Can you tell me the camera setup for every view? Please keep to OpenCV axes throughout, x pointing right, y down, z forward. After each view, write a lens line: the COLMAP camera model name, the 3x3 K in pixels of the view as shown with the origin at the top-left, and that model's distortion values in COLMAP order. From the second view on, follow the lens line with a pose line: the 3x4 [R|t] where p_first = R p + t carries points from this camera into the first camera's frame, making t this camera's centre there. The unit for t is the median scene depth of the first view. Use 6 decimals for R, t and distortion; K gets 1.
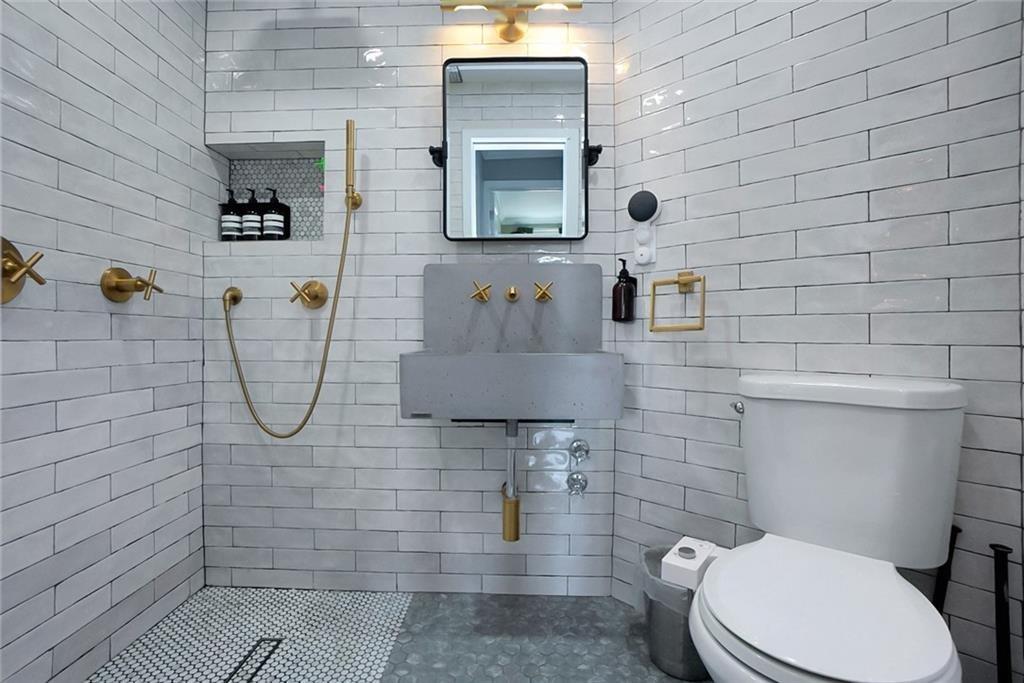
lens RADIAL K [[465.7, 0, 518.8], [0, 465.7, 319.1], [0, 0, 1]] dist [-0.076790, 0.024733]
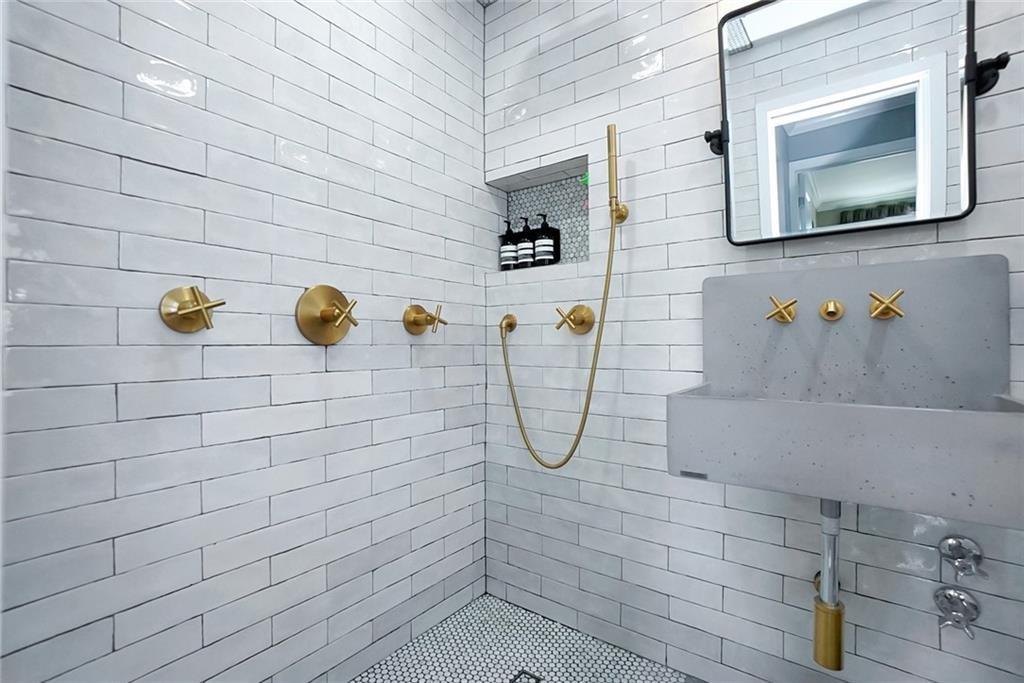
lens RADIAL K [[455.1, 0, 509.2], [0, 455.1, 333.4], [0, 0, 1]] dist [-0.062077, 0.022553]
pose [[0.793728, -0.010611, -0.608181, 0.006841], [0.023181, 0.999649, 0.012812, -0.039528], [0.607832, -0.024267, 0.793695, 0.161782]]
